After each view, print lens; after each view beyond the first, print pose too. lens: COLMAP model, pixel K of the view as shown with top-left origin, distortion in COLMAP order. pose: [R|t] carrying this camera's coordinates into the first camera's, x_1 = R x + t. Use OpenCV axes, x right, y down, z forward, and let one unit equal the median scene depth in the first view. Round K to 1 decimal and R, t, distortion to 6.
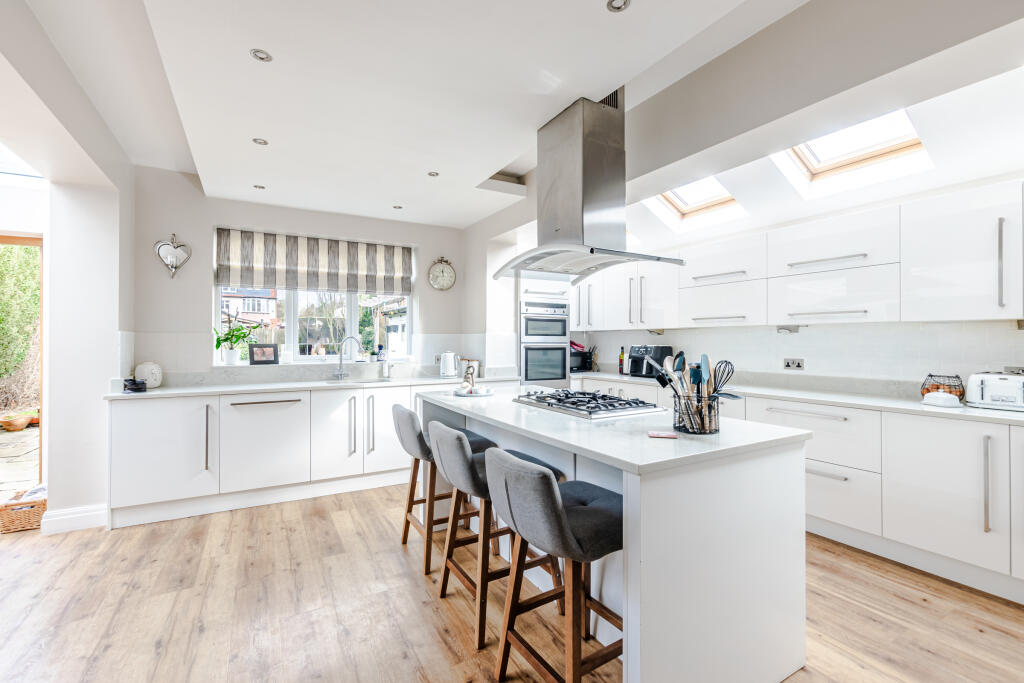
lens RADIAL K [[439.1, 0, 513.7], [0, 439.1, 336.3], [0, 0, 1]] dist [-0.002867, -0.000984]
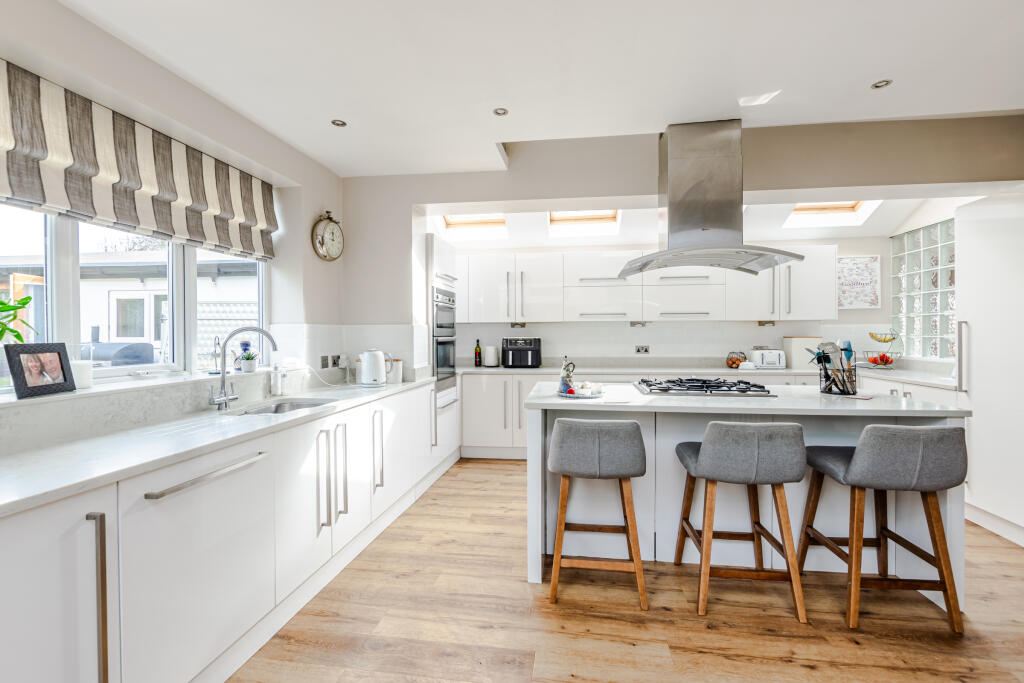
lens RADIAL K [[439.1, 0, 513.7], [0, 439.1, 336.3], [0, 0, 1]] dist [-0.002867, -0.000984]
pose [[0.620268, -0.009126, 0.784337, -0.618652], [-0.003975, 0.999883, 0.014777, 0.002527], [-0.784380, -0.012283, 0.620159, 0.415419]]
